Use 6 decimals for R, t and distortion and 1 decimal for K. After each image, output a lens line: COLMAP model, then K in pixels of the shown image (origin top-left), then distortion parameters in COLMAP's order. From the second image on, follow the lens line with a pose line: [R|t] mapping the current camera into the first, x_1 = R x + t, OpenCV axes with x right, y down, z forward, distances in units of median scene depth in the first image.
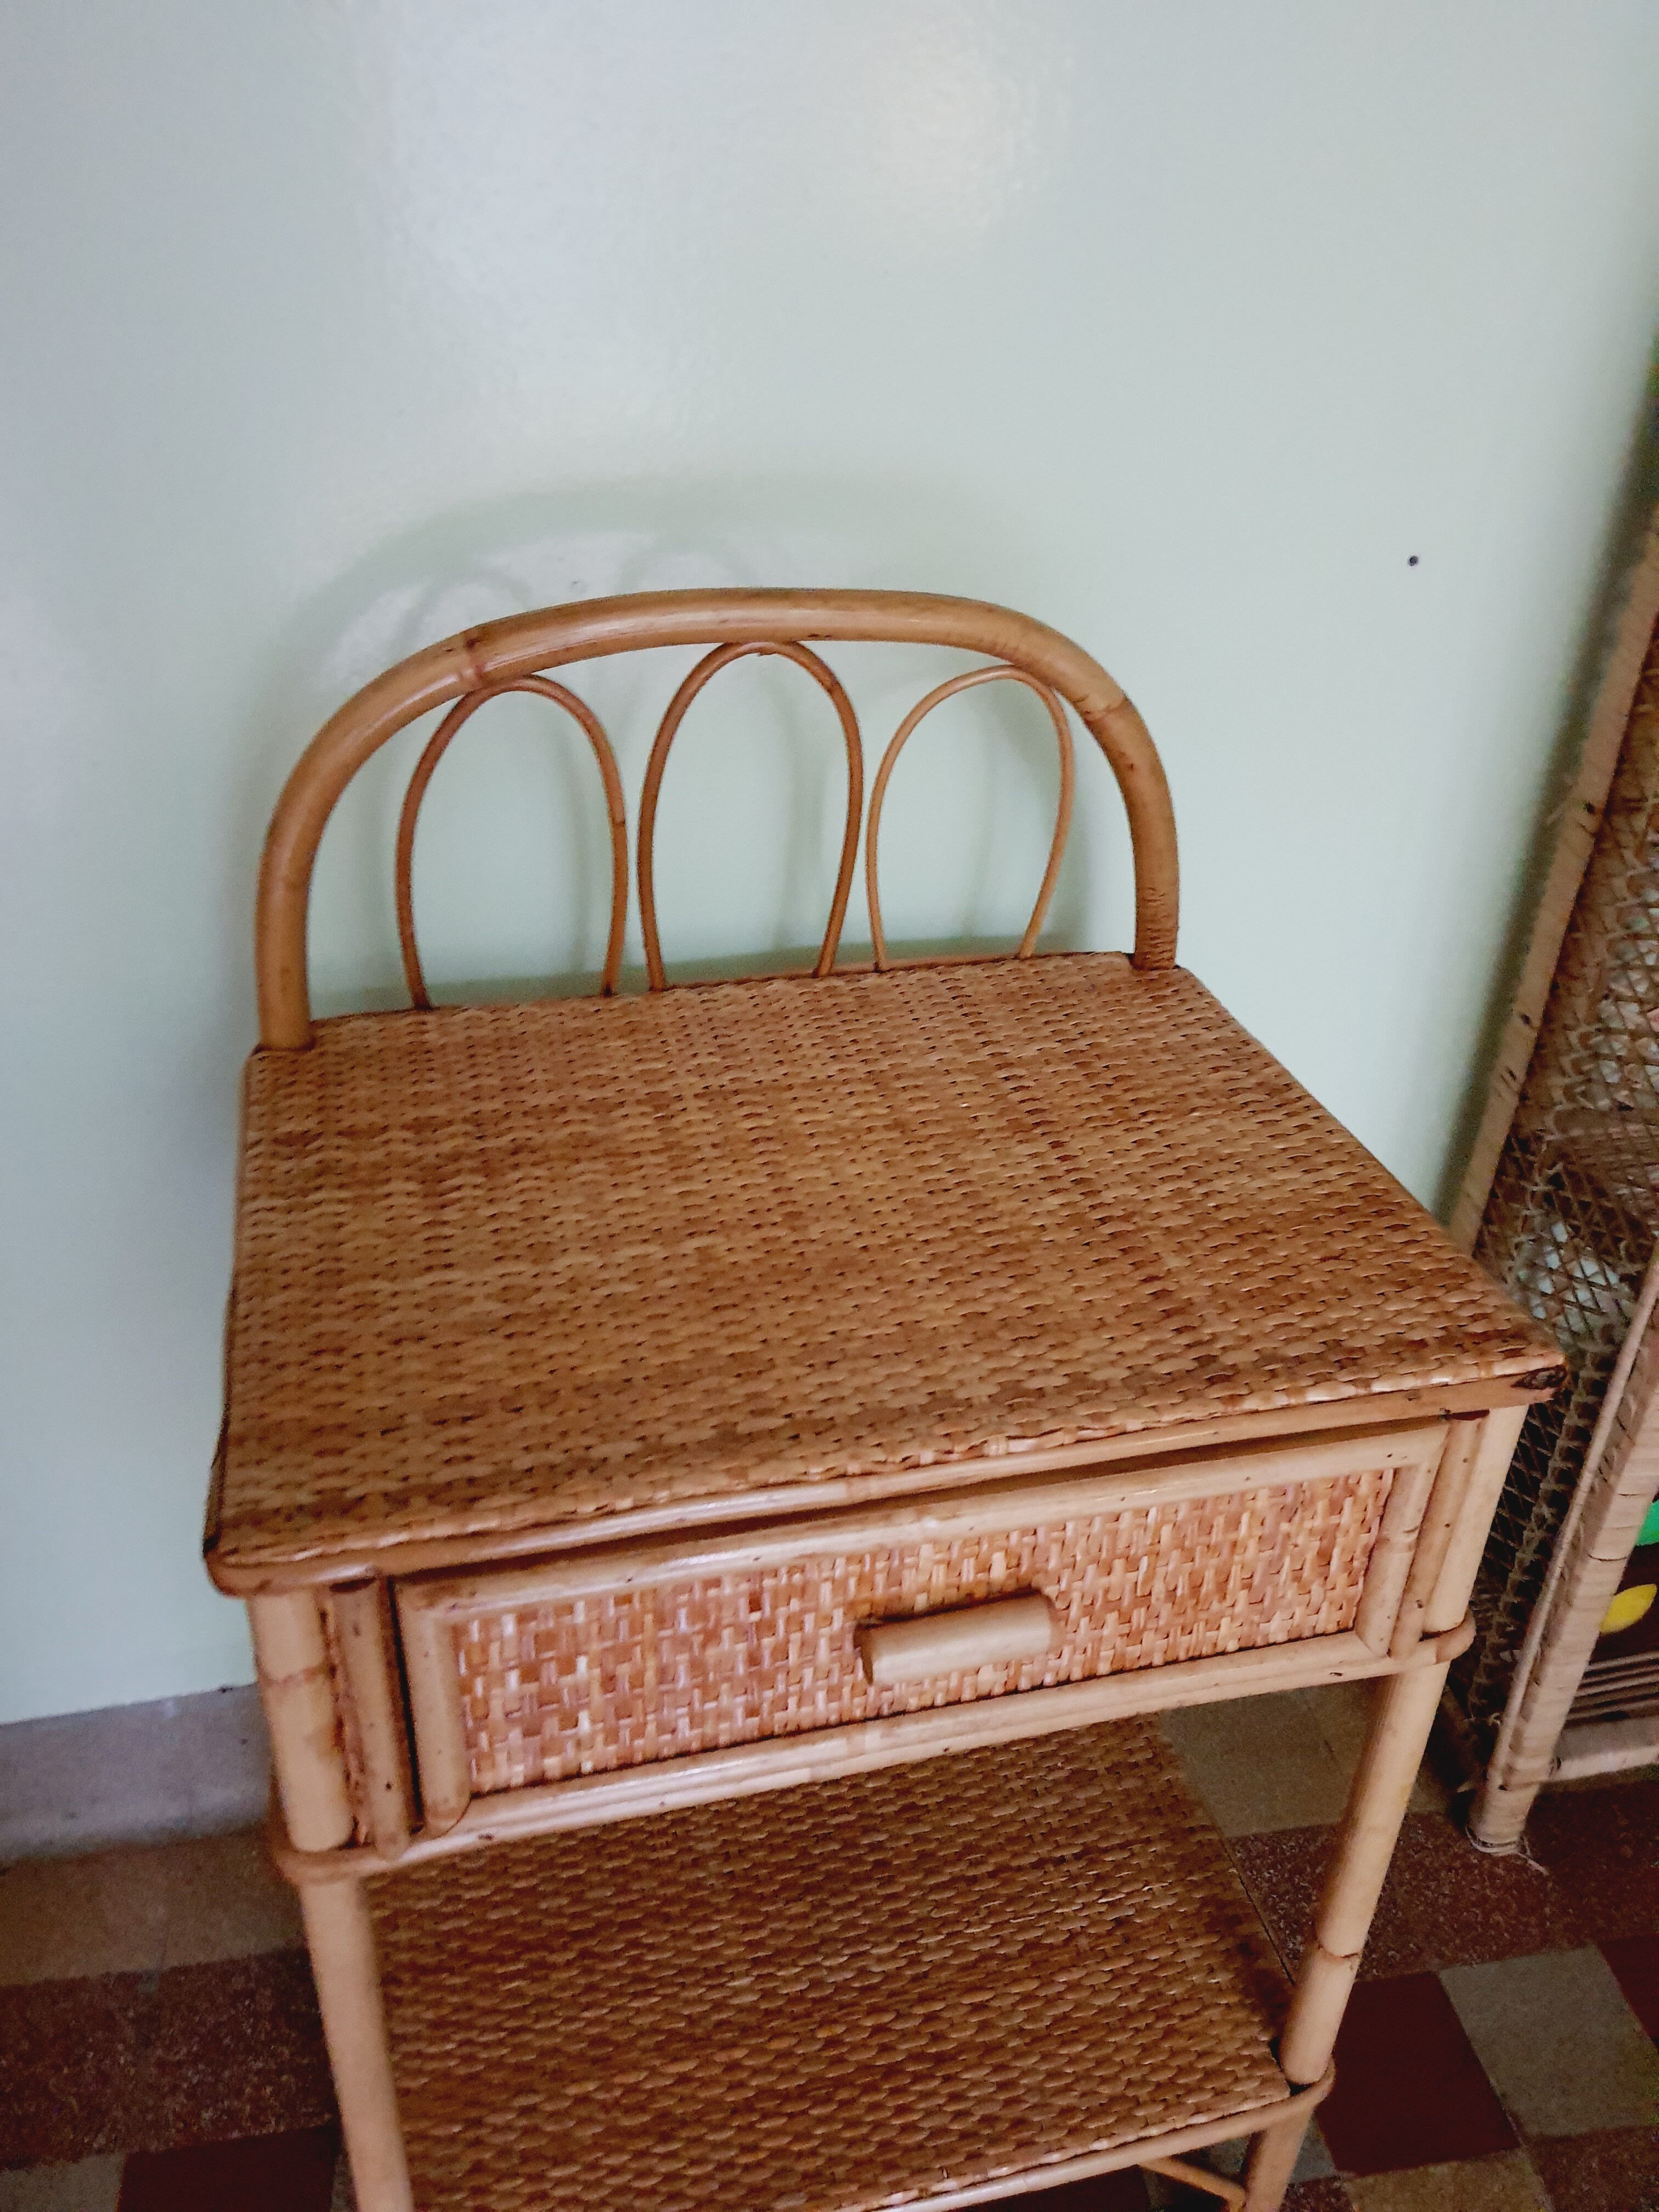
lens RADIAL K [[1739.6, 0, 851.7], [0, 1739.6, 1110.4], [0, 0, 1]] dist [0.079212, -0.136880]
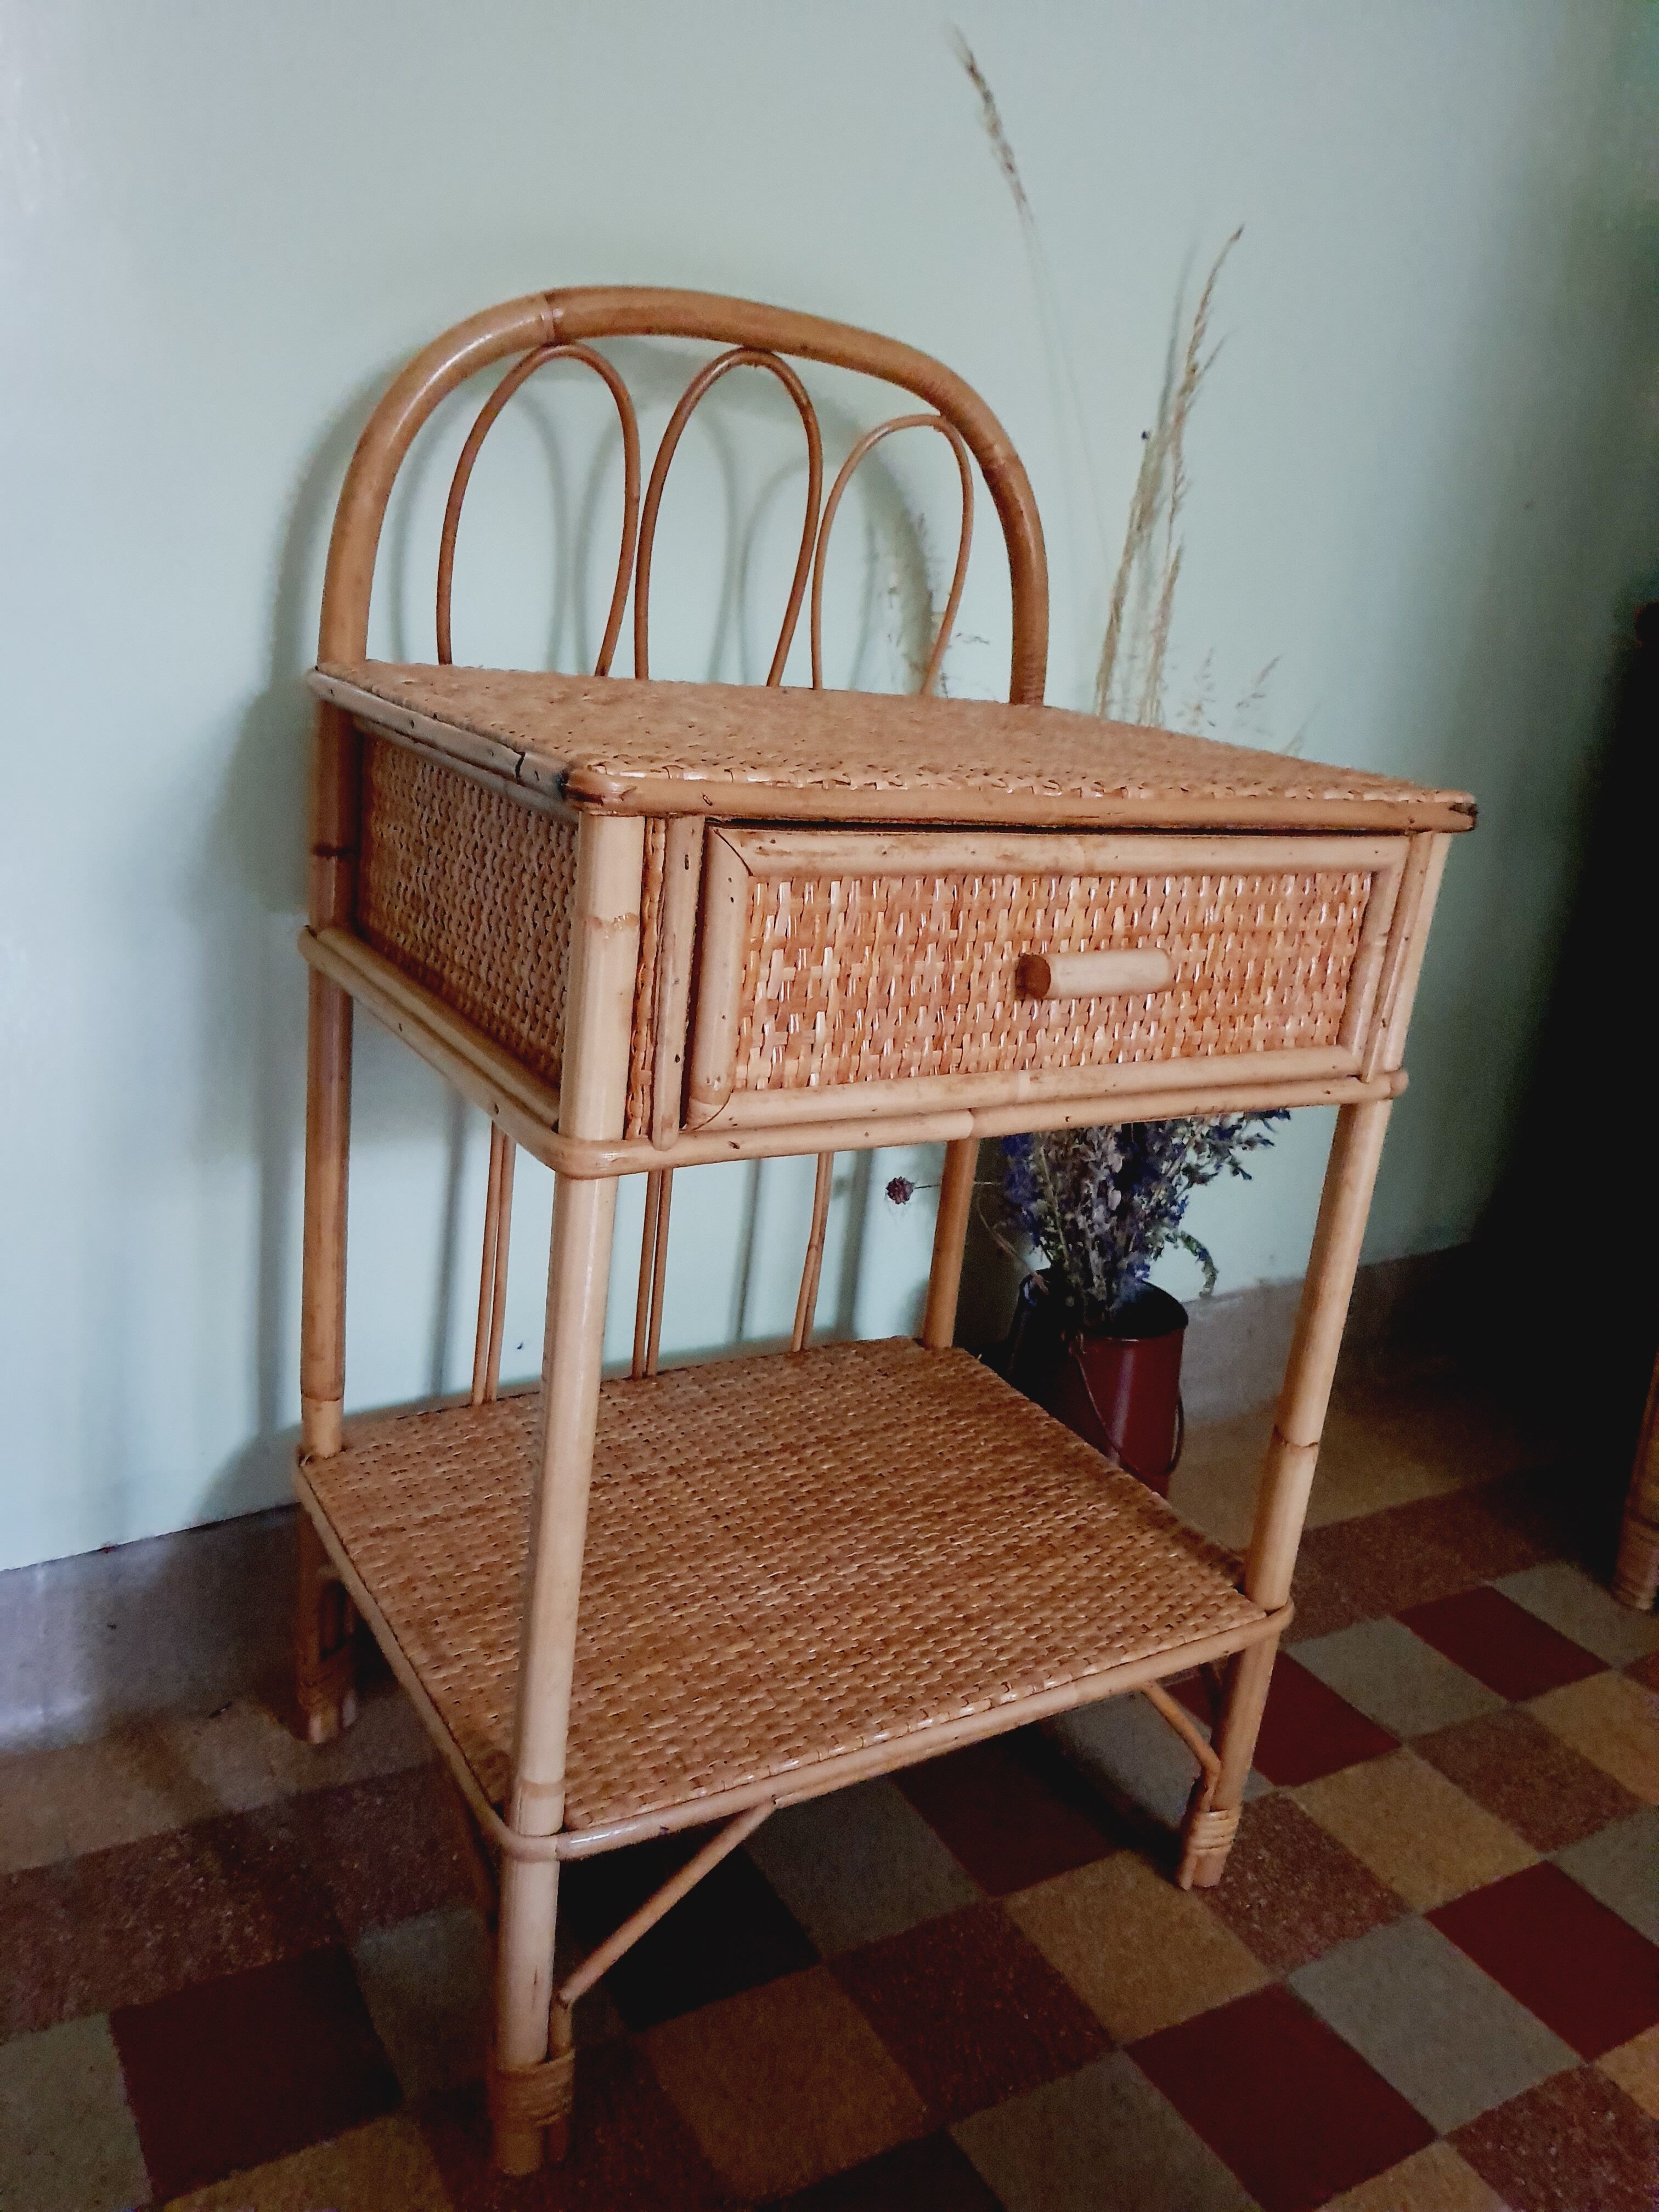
lens RADIAL K [[1739.6, 0, 832.1], [0, 1739.6, 1109.0], [0, 0, 1]] dist [0.079212, -0.136880]
pose [[0.955915, -0.026124, 0.292480, -0.393520], [0.085228, 0.977842, -0.191212, 0.509023], [-0.281004, 0.207710, 0.936960, -0.051737]]
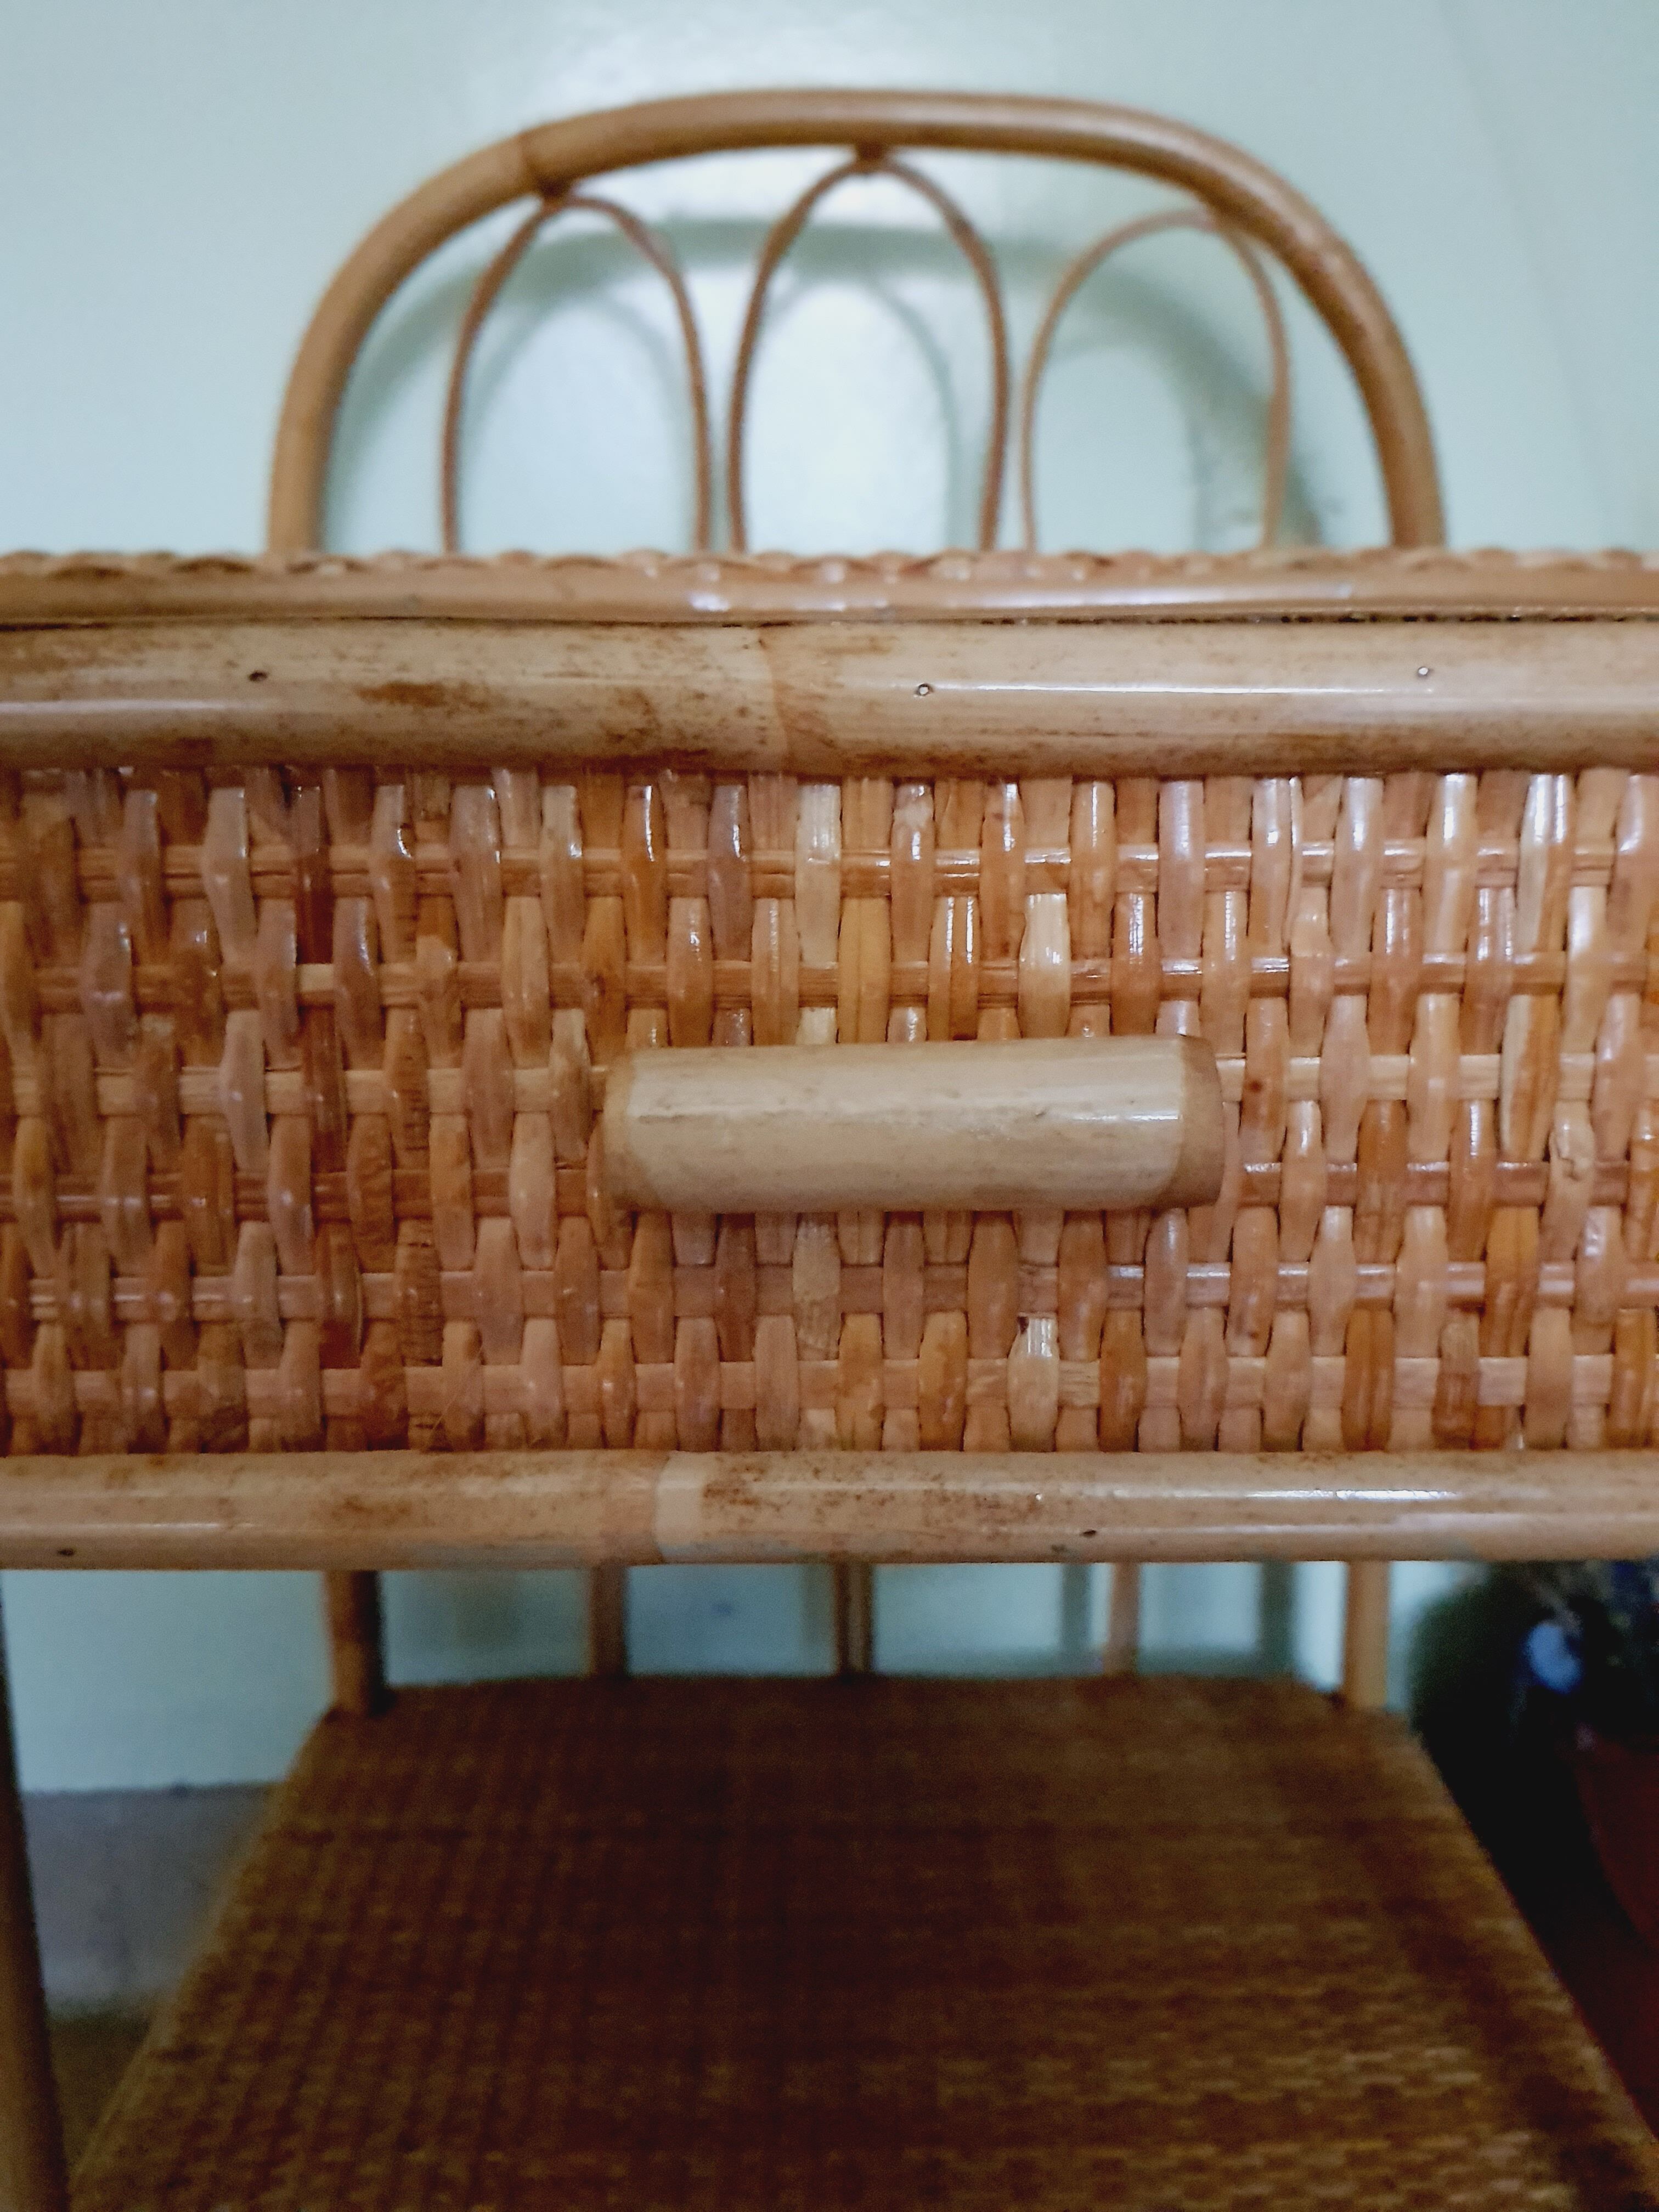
lens RADIAL K [[1739.6, 0, 834.4], [0, 1739.6, 1096.1], [0, 0, 1]] dist [0.079212, -0.136880]
pose [[0.964831, 0.008324, -0.262738, 0.111859], [-0.092809, 0.945918, -0.310847, 0.334790], [0.245941, 0.324299, 0.913424, 0.578961]]
